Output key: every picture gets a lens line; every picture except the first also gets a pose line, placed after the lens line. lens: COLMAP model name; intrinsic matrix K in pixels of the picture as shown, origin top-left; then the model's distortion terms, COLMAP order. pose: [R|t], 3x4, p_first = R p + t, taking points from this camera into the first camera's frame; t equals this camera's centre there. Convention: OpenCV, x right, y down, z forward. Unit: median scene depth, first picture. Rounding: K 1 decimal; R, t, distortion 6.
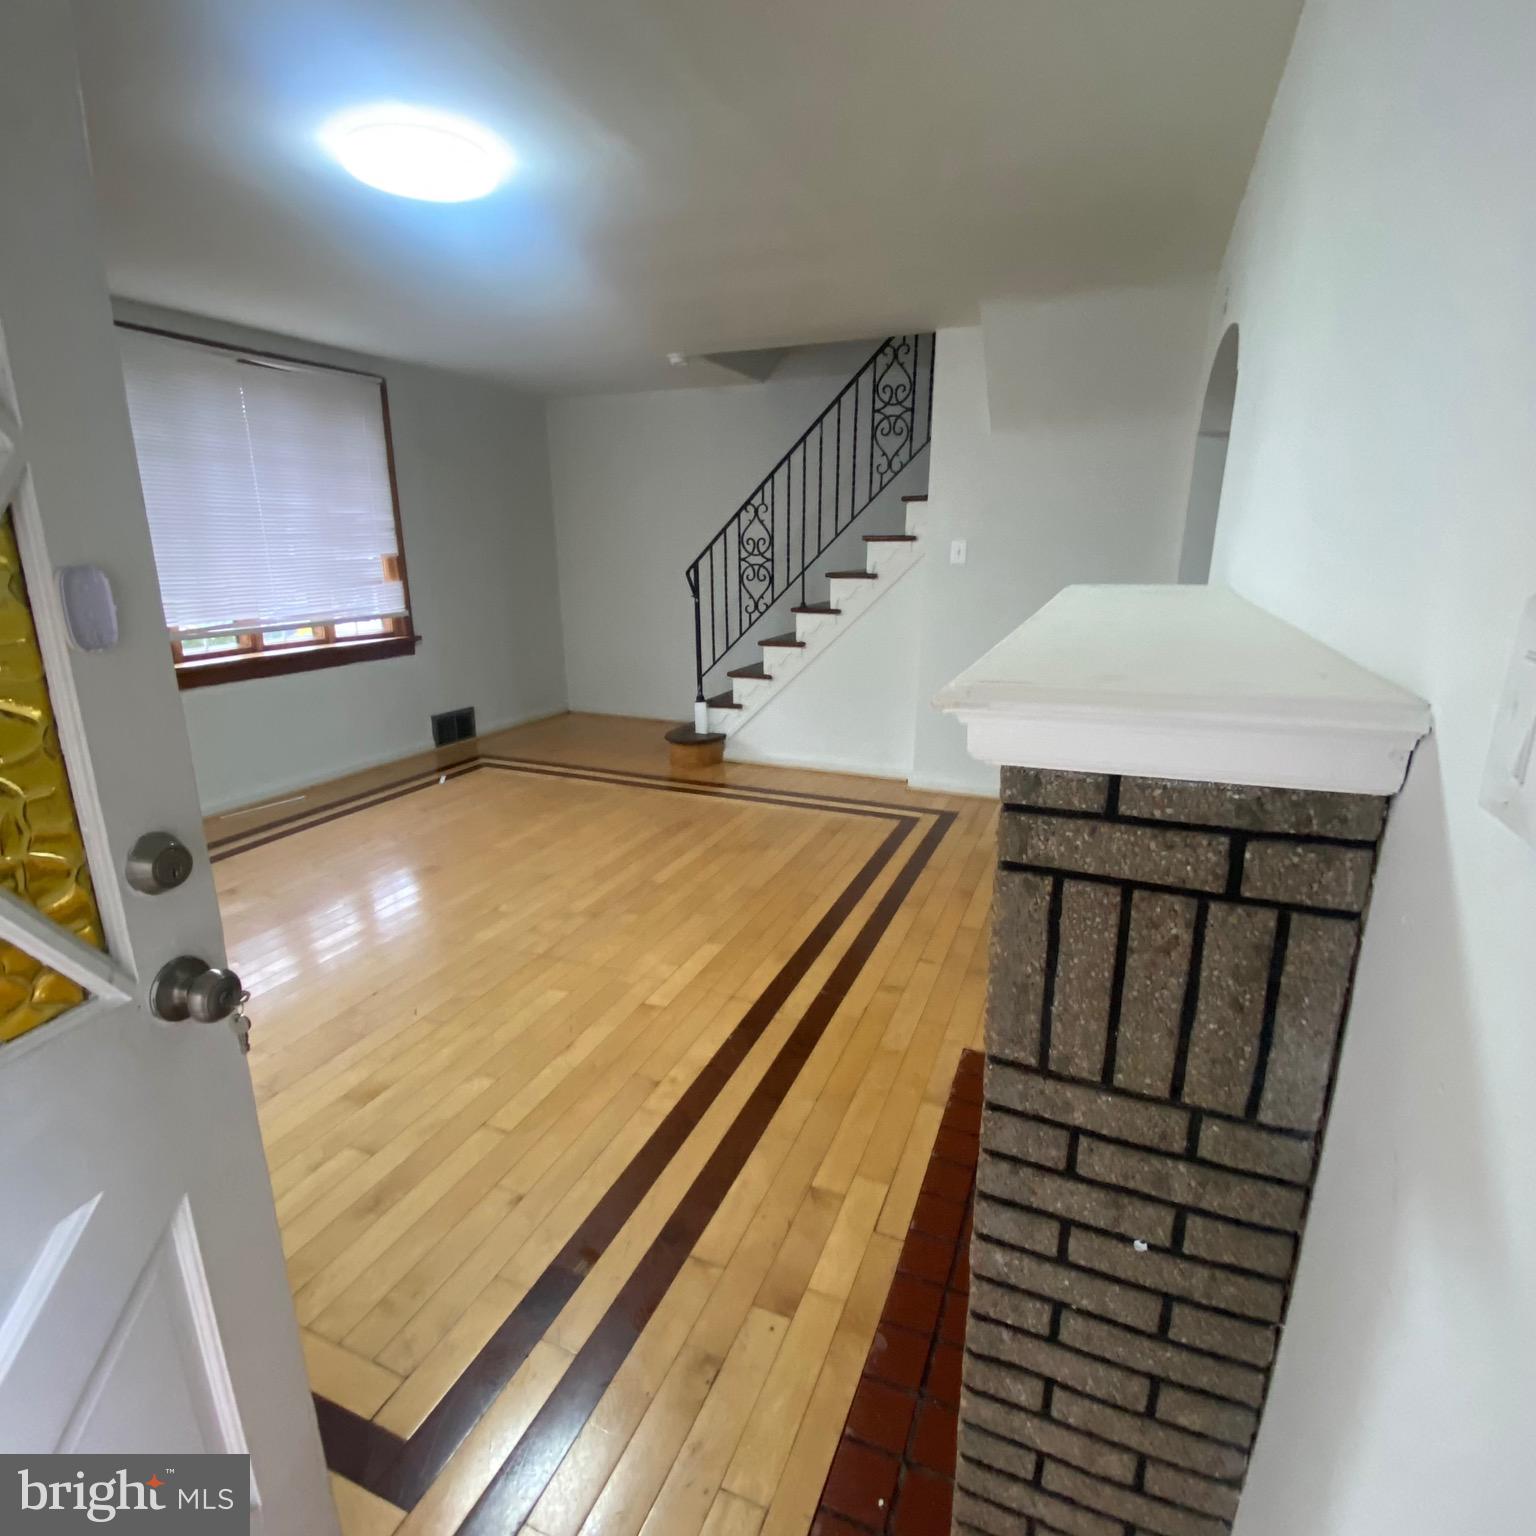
lens RADIAL K [[810.0, 0, 766.9], [0, 810.0, 789.3], [0, 0, 1]] dist [0.000151, -0.000134]
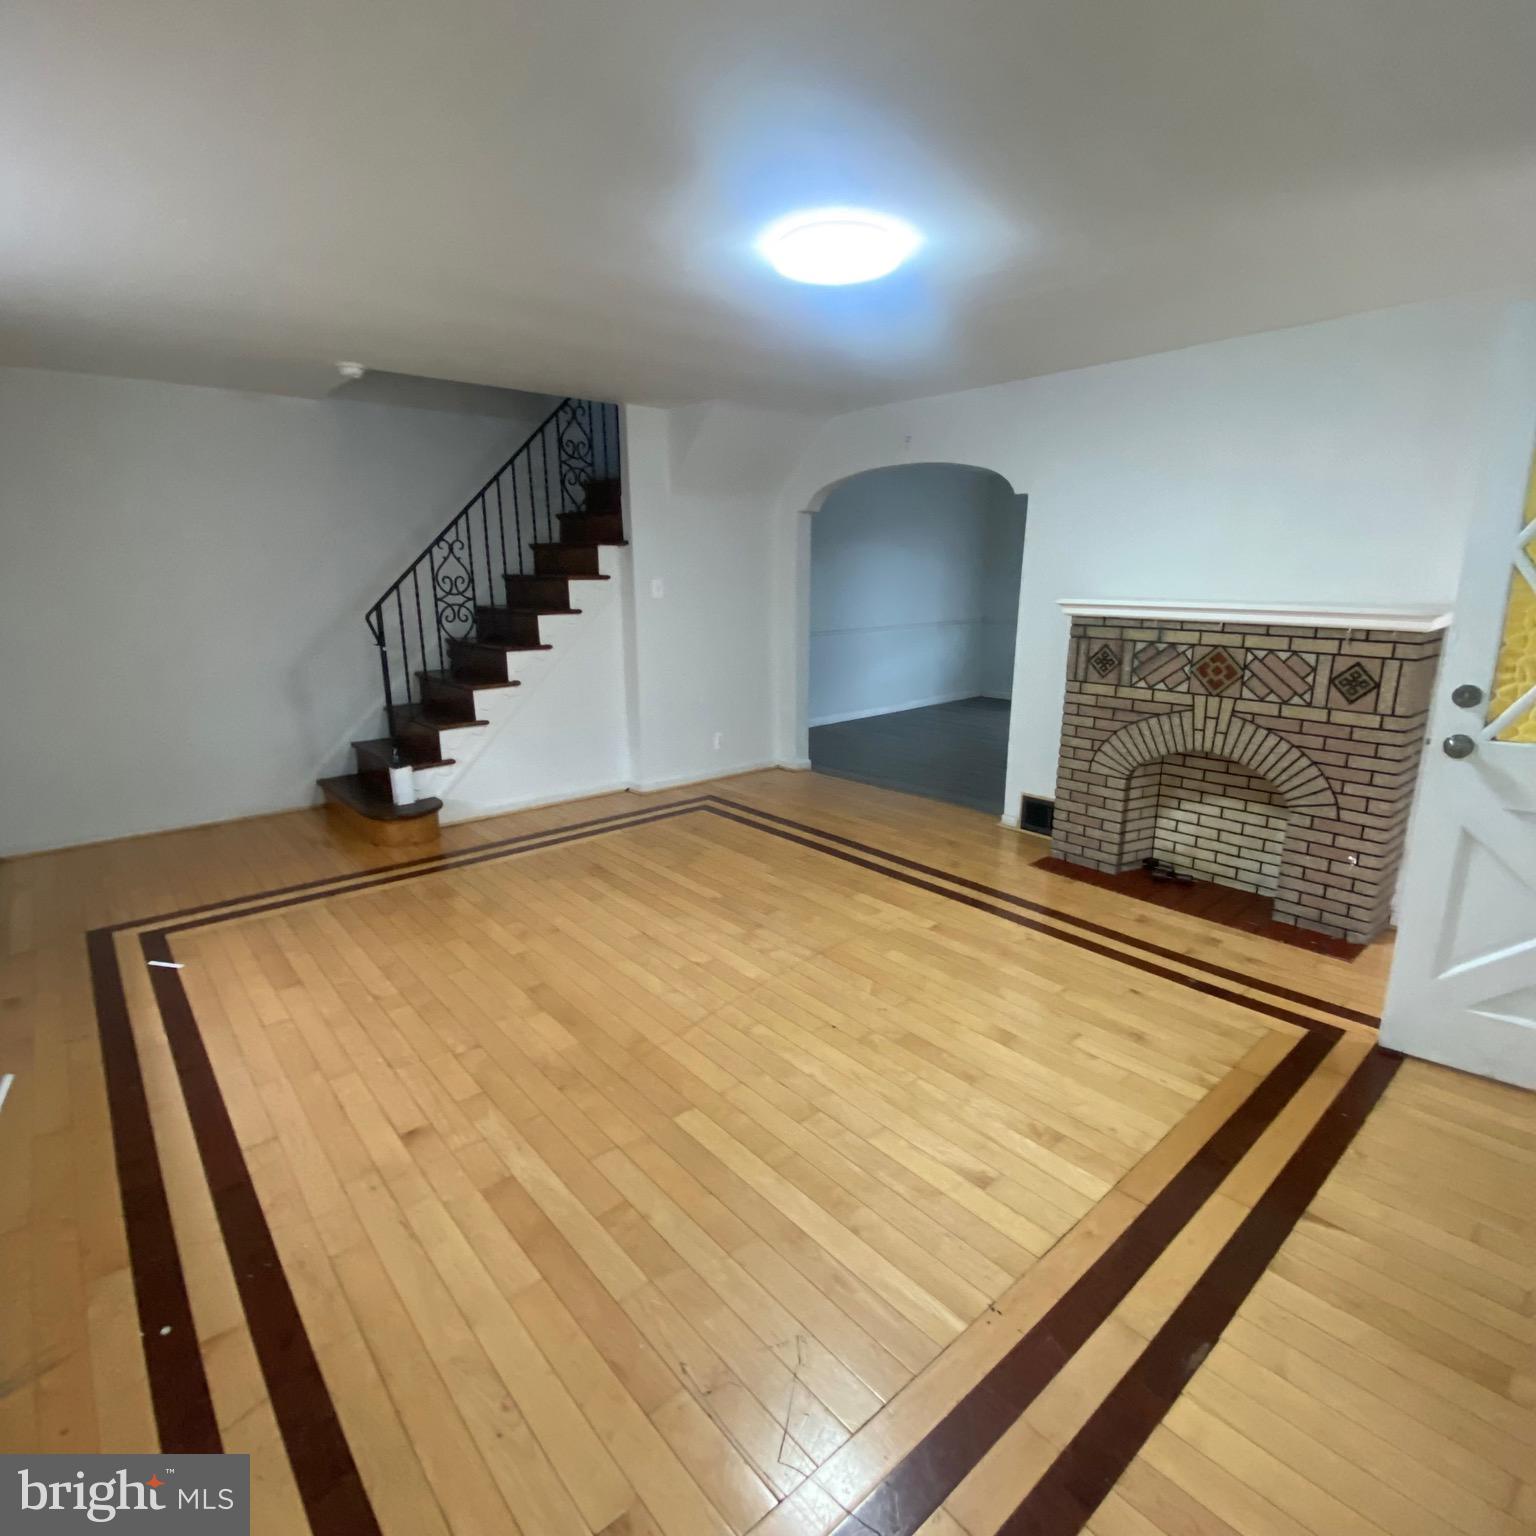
lens RADIAL K [[828.7, 0, 768.0], [0, 828.7, 768.0], [0, 0, 1]] dist [0.001693, -0.000149]
pose [[0.434551, -0.206545, 0.876644, -0.770389], [0.268201, 0.958866, 0.092971, -0.097619], [-0.859787, 0.194716, 0.472072, 0.305100]]
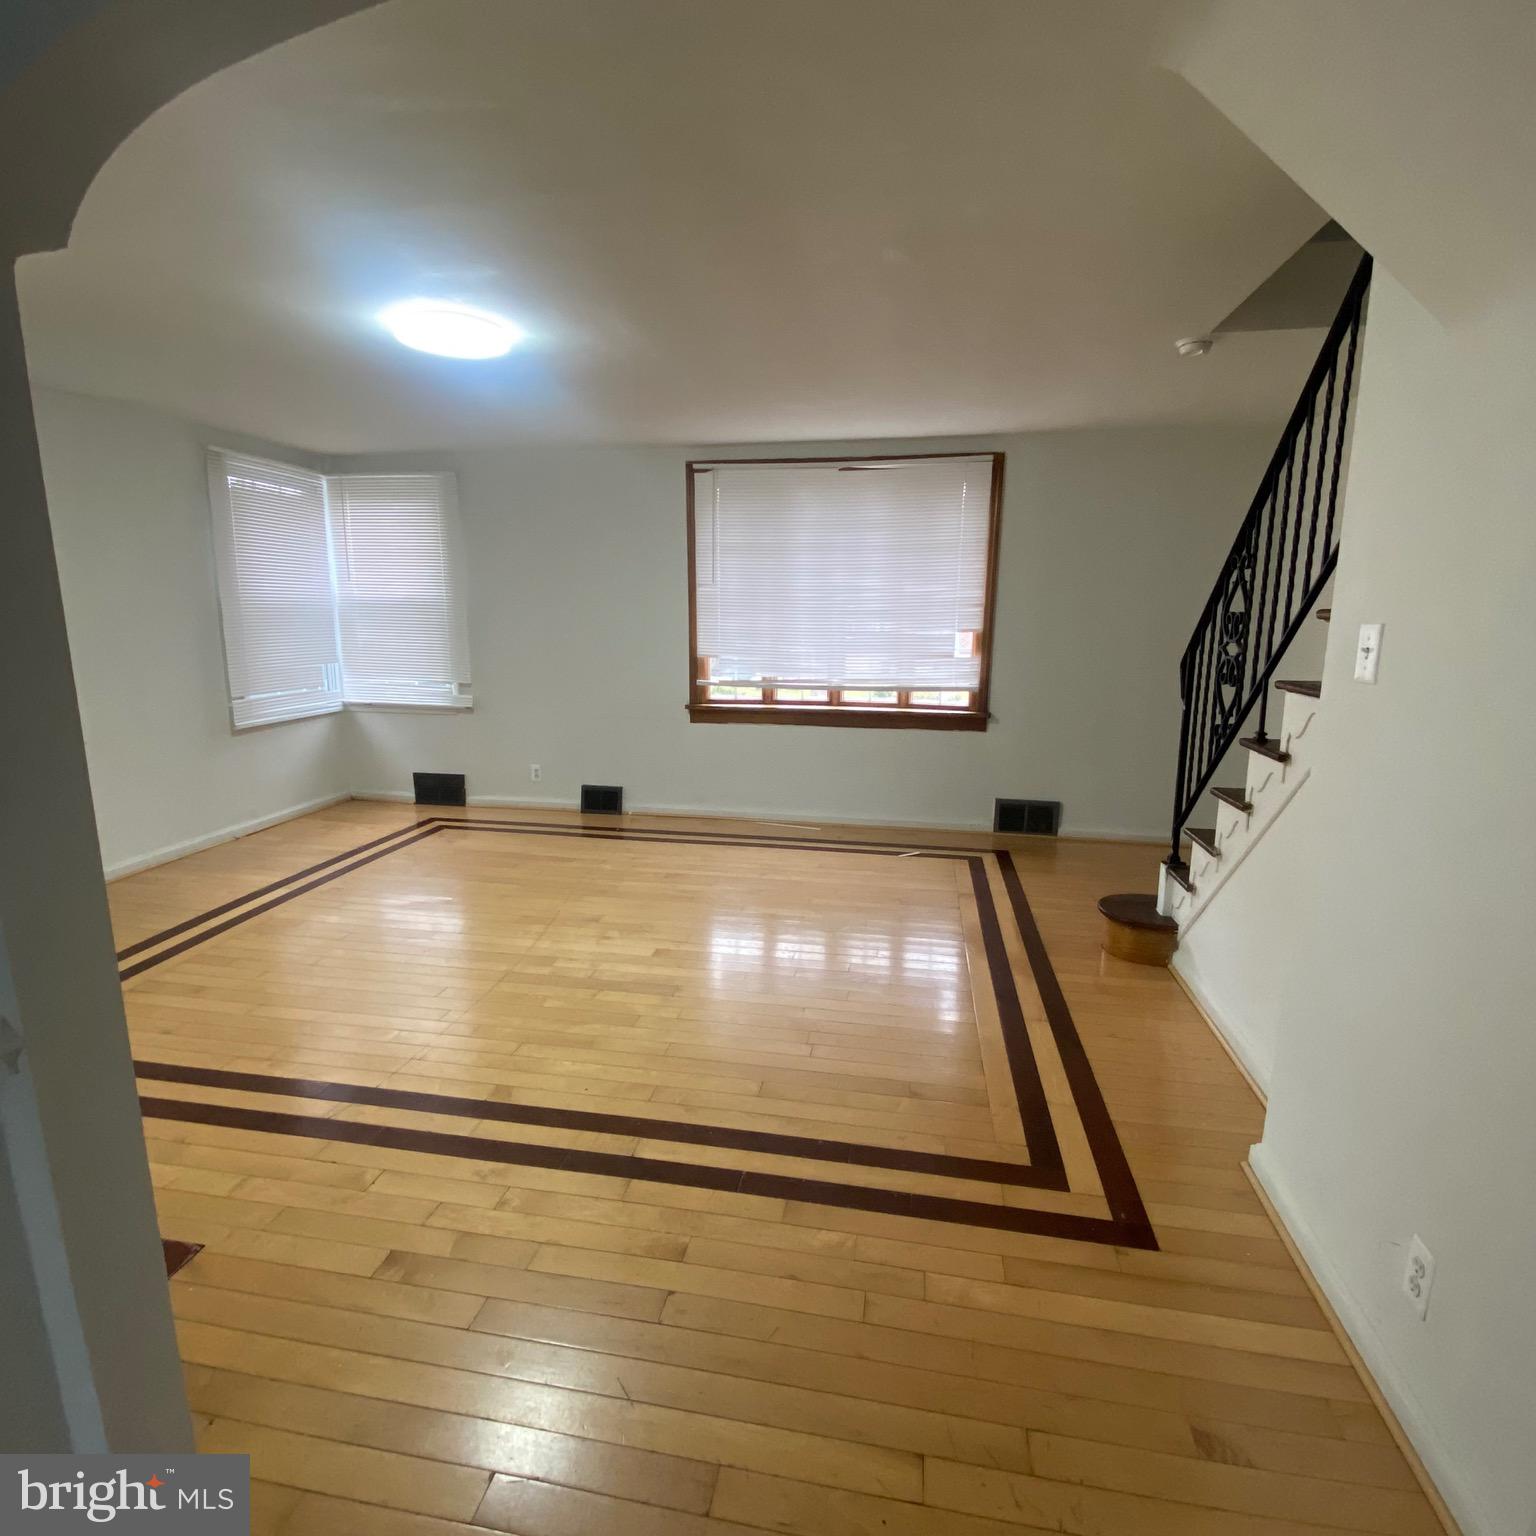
lens RADIAL K [[784.2, 0, 767.2], [0, 784.2, 817.8], [0, 0, 1]] dist [0.000322, -0.000071]
pose [[0.225511, 0.243701, -0.943268, 0.489476], [-0.286535, 0.941977, 0.174864, -0.185464], [0.931151, 0.230846, 0.282254, 0.601978]]
